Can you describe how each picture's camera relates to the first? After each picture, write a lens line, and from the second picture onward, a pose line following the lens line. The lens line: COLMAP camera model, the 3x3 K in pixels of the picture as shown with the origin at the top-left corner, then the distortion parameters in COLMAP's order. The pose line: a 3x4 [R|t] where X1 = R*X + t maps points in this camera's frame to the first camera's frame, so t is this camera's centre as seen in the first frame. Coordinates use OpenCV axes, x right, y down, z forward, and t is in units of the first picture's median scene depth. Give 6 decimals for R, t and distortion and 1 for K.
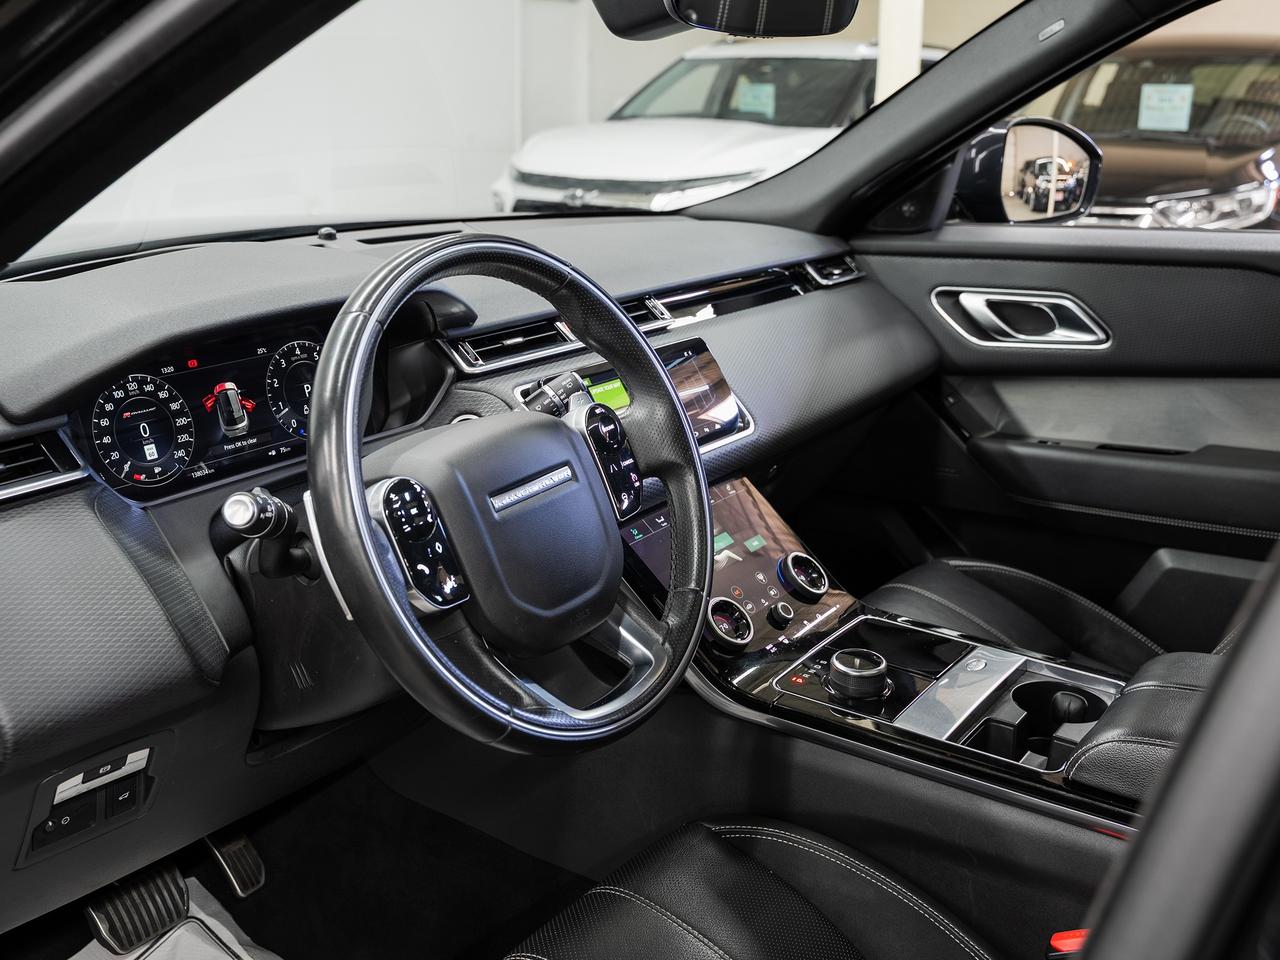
lens RADIAL K [[1301.2, 0, 638.6], [0, 1301.2, 482.7], [0, 0, 1]] dist [-0.003593, 0.000000]
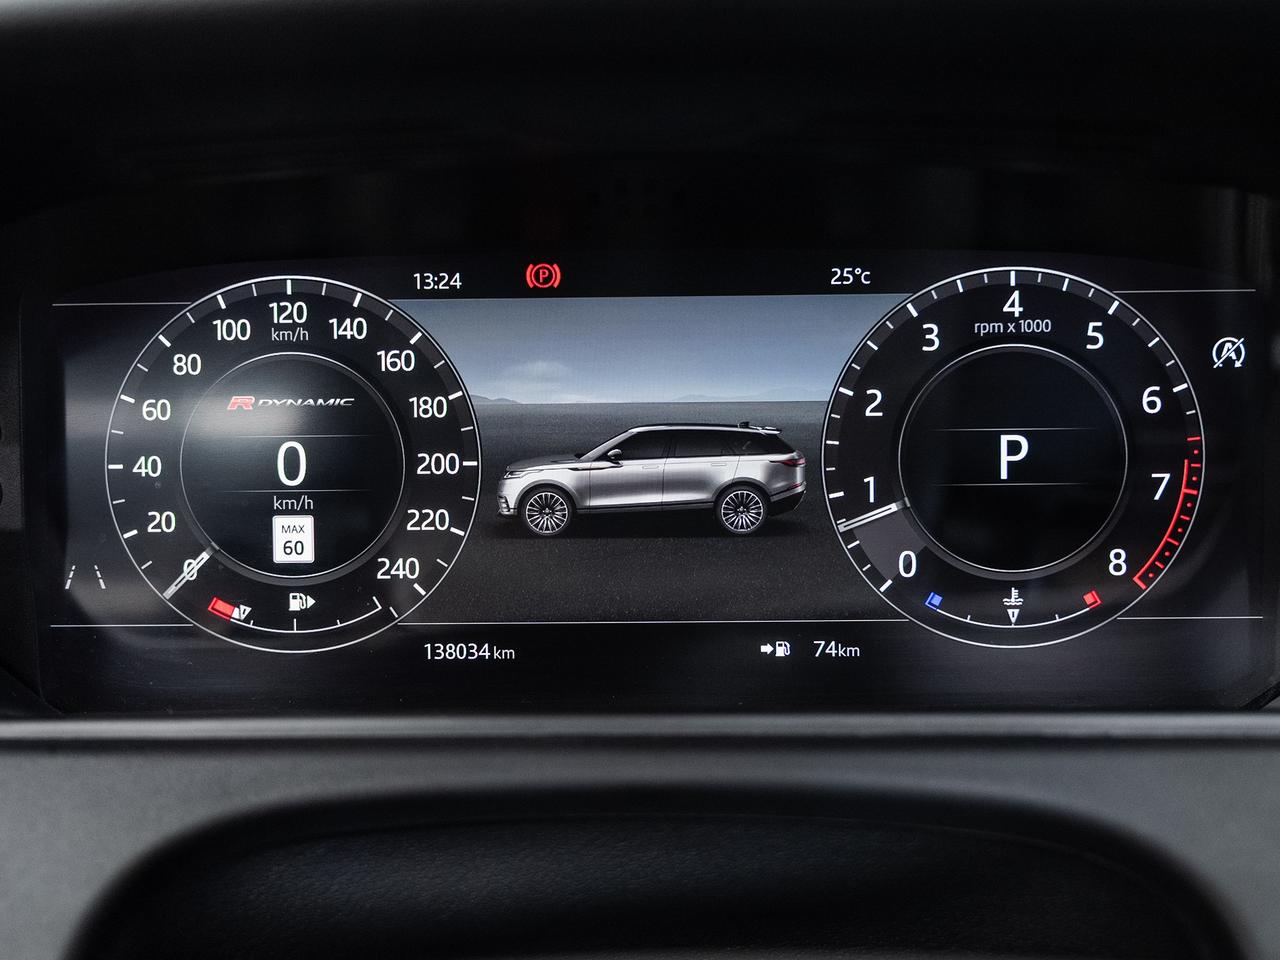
lens RADIAL K [[1118.5, 0, 639.3], [0, 1118.5, 480.9], [0, 0, 1]] dist [0.011653, 0.001469]
pose [[0.551234, 0.237265, -0.799904, -0.128206], [-0.230510, 0.964707, 0.127298, -0.087422], [0.801877, 0.114215, 0.586472, 0.908735]]
